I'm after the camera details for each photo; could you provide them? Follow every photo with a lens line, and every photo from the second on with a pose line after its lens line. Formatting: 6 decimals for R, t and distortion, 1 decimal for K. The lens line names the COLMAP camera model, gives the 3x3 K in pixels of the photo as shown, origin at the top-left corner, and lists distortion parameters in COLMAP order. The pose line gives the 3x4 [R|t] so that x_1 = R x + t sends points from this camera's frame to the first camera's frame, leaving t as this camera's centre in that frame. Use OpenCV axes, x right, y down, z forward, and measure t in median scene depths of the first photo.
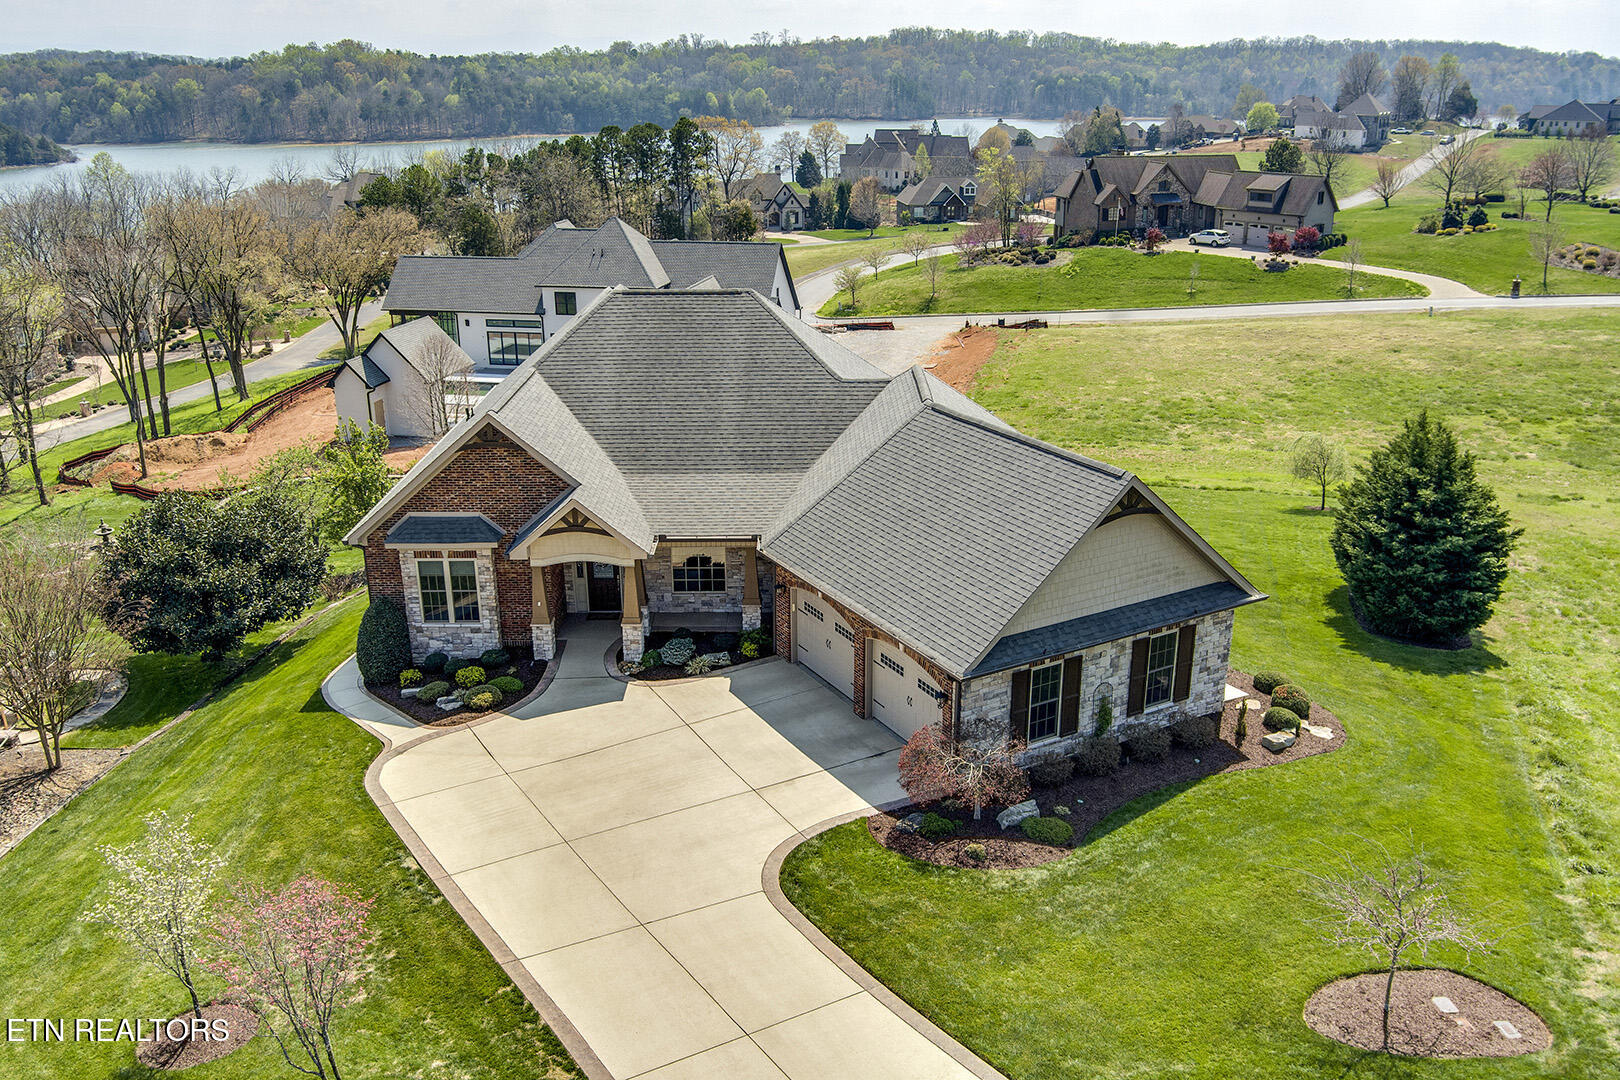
lens RADIAL K [[1343.2, 0, 804.4], [0, 1343.2, 539.2], [0, 0, 1]] dist [-0.066028, 0.012705]
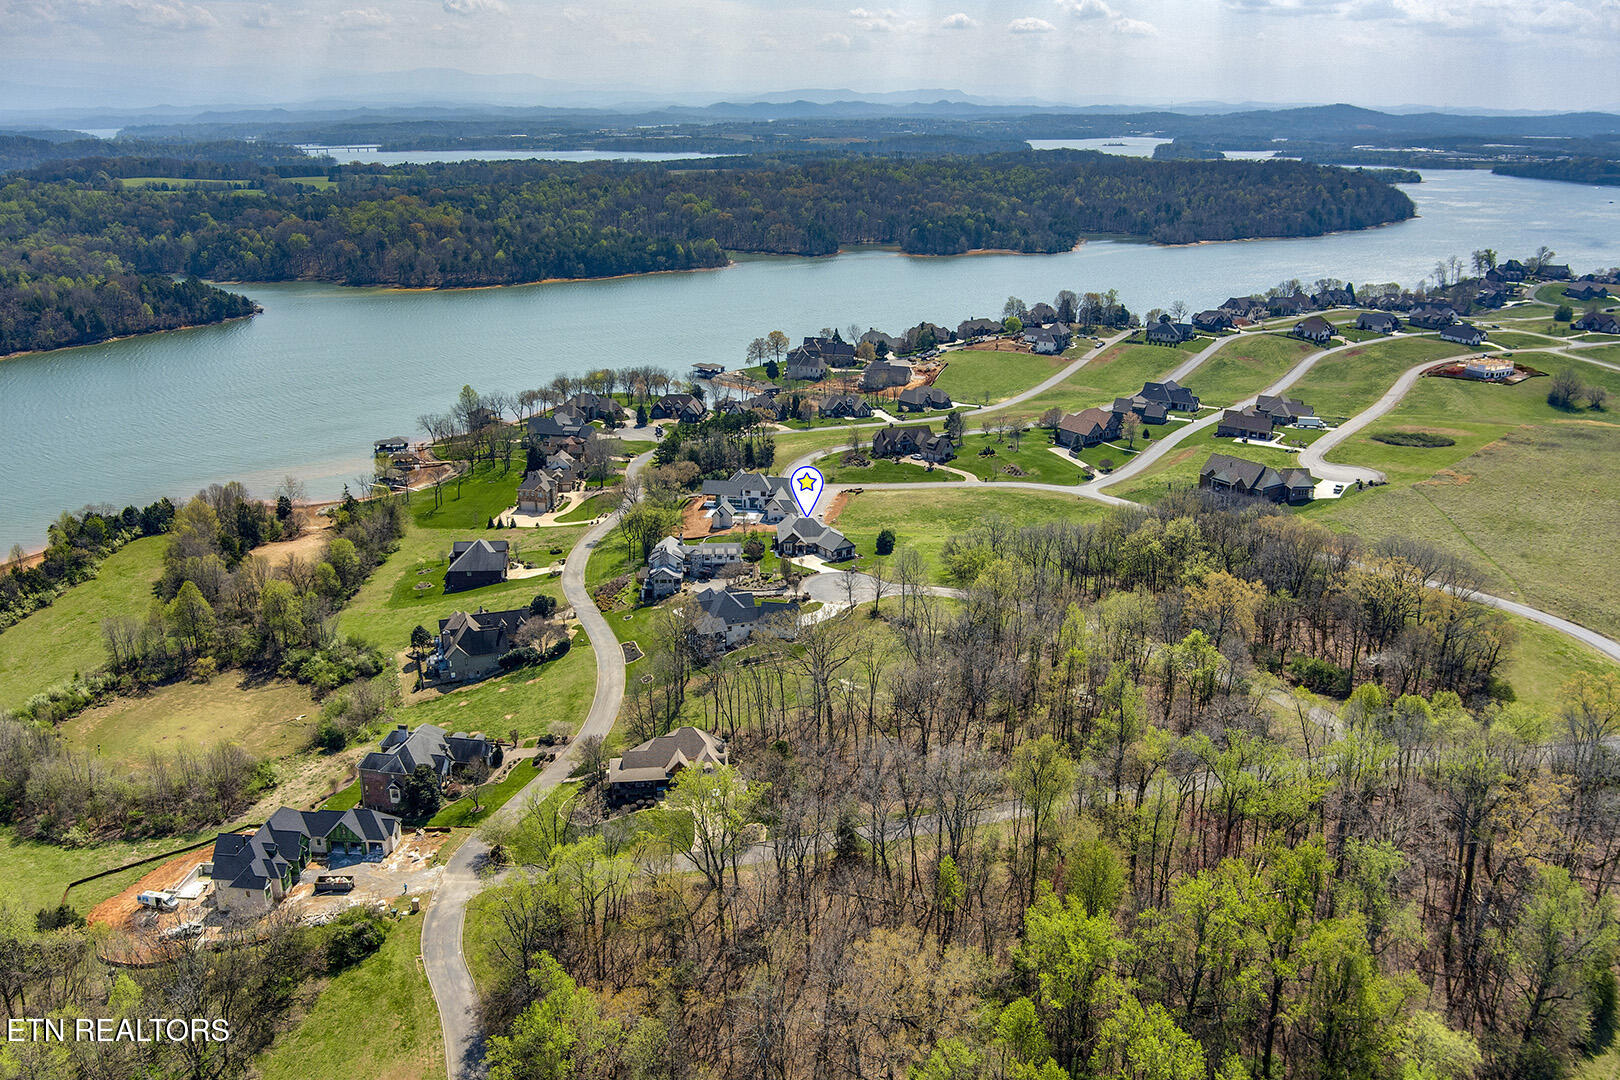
lens RADIAL K [[1343.2, 0, 804.4], [0, 1343.2, 539.2], [0, 0, 1]] dist [-0.066028, 0.012705]
pose [[0.997761, -0.012884, 0.065628, -0.199963], [0.014362, 0.999653, -0.022096, 0.050223], [-0.065320, 0.022989, 0.997599, -2.359879]]
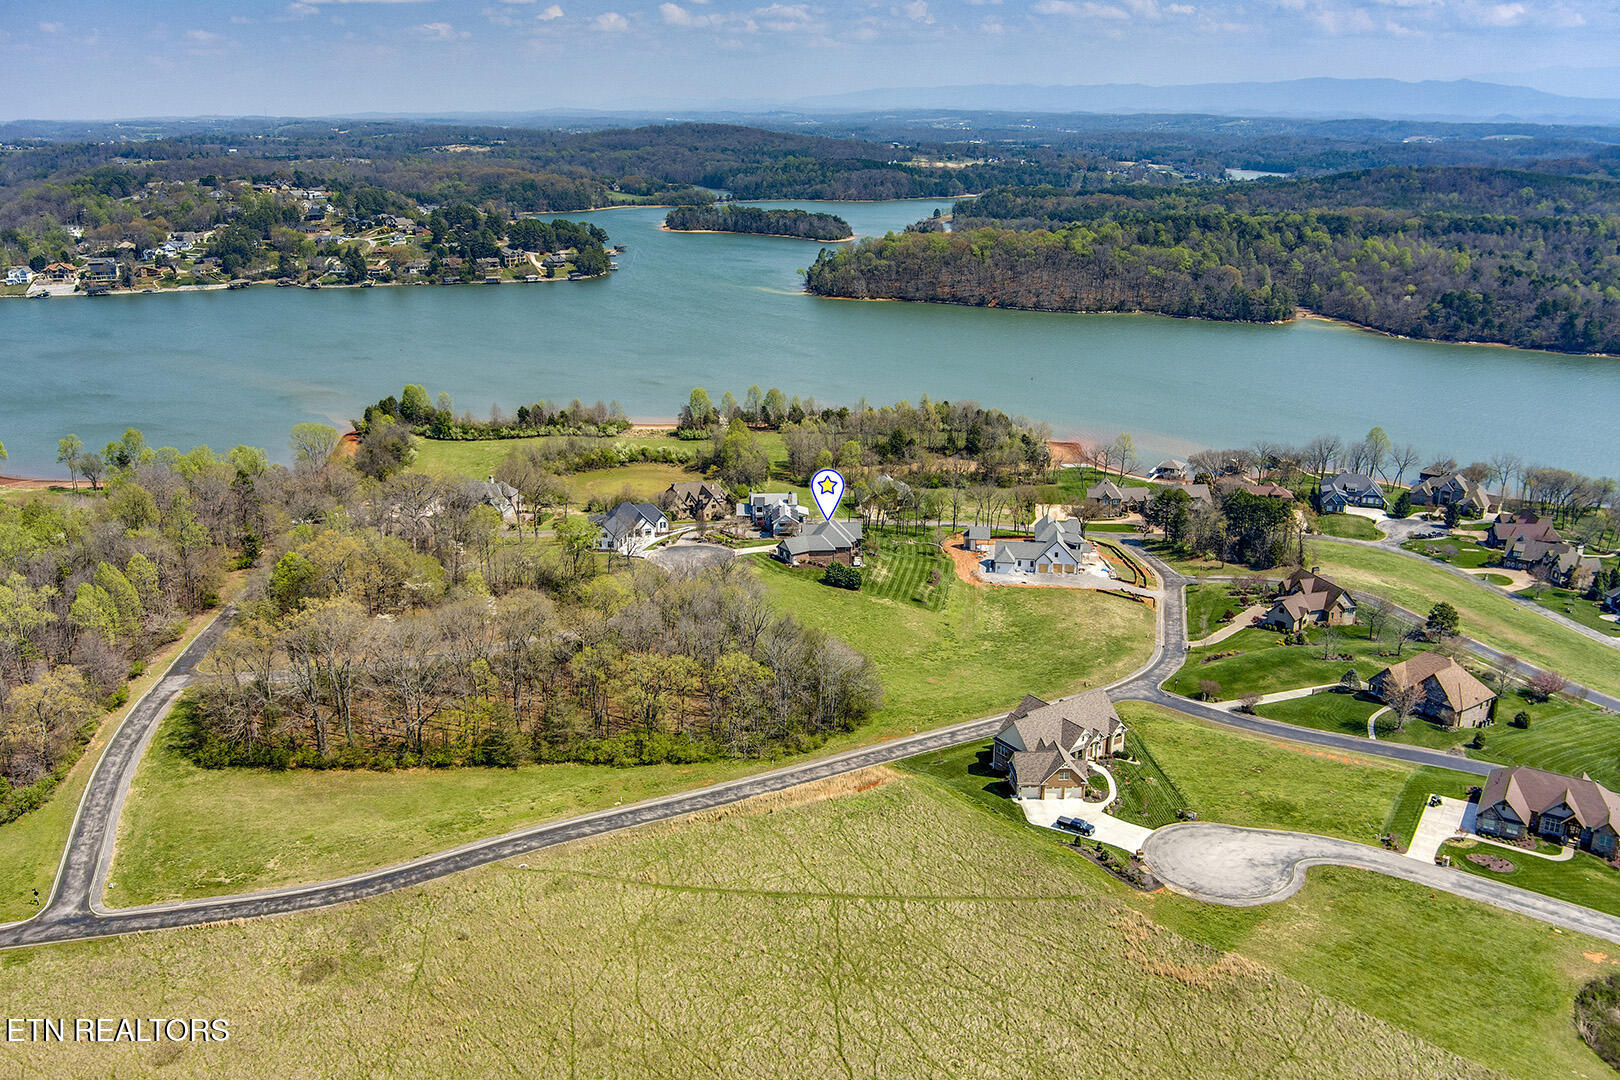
lens RADIAL K [[1358.2, 0, 802.7], [0, 1358.2, 543.5], [0, 0, 1]] dist [-0.069934, 0.013682]
pose [[0.071483, 0.319496, -0.944888, 2.518544], [-0.333728, 0.900375, 0.279197, -0.740887], [0.939955, 0.295378, 0.170986, -0.239112]]
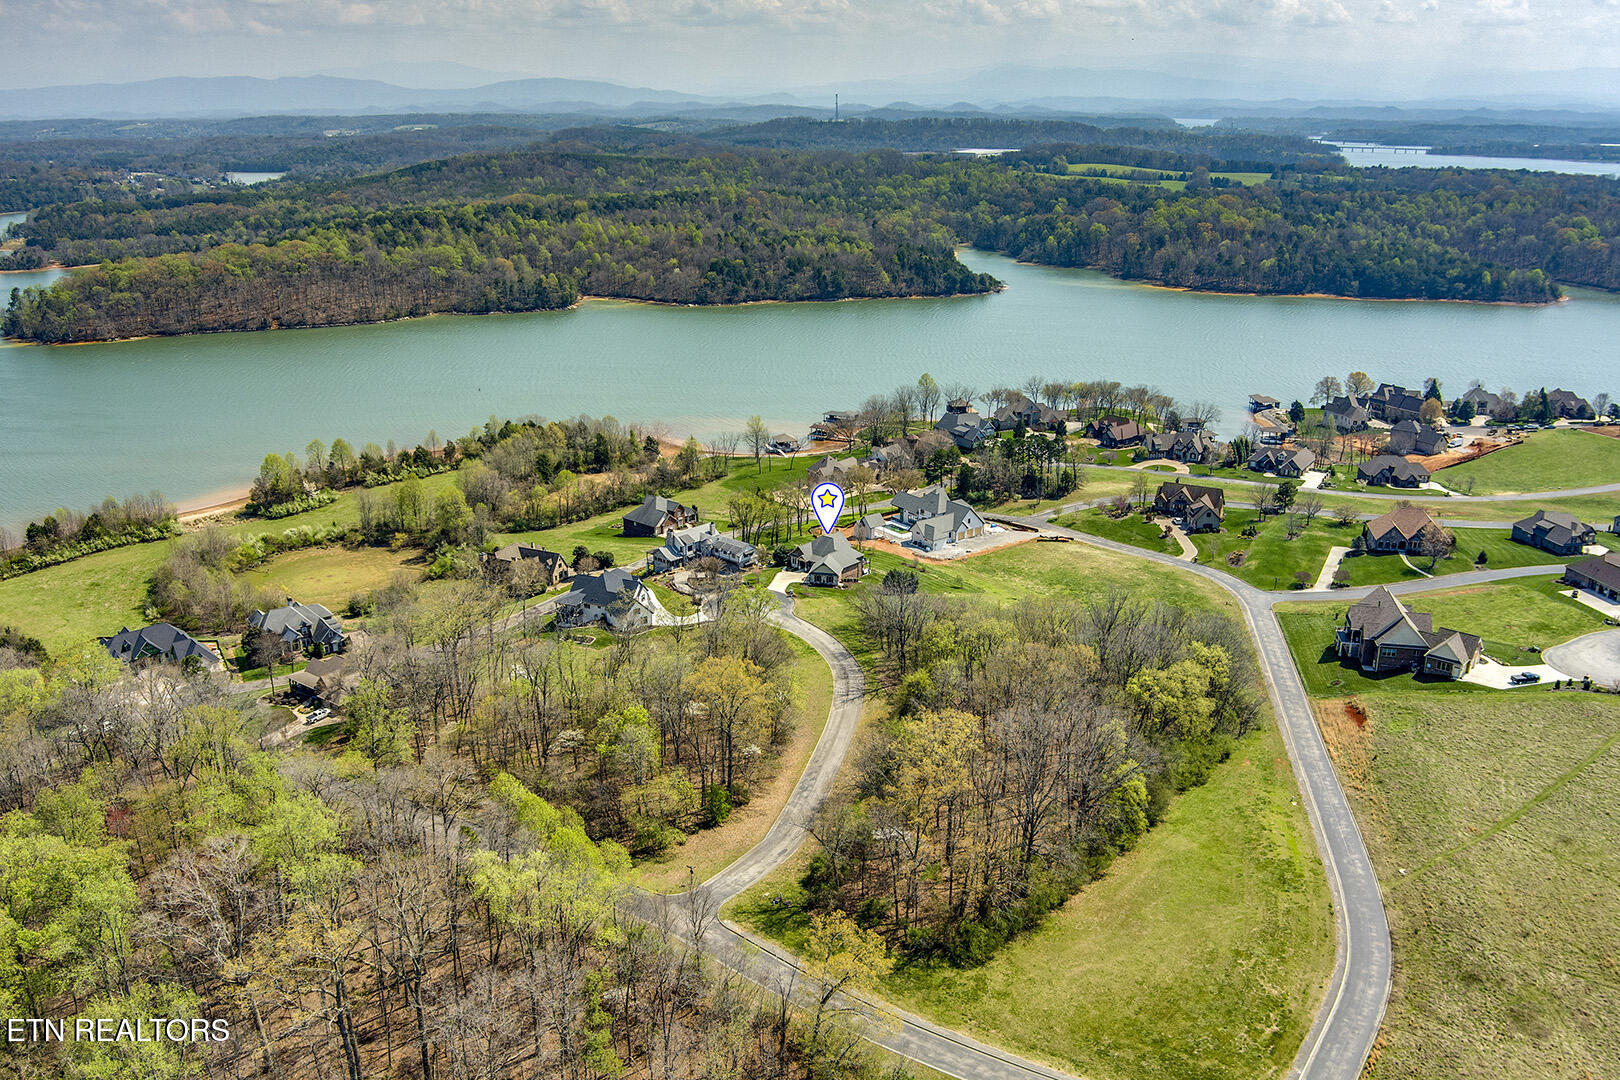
lens RADIAL K [[1358.2, 0, 802.7], [0, 1358.2, 543.5], [0, 0, 1]] dist [-0.069934, 0.013682]
pose [[0.753909, 0.213044, -0.621477, 1.525212], [-0.223465, 0.972715, 0.062366, -0.184817], [0.617807, 0.091860, 0.780946, -1.743843]]
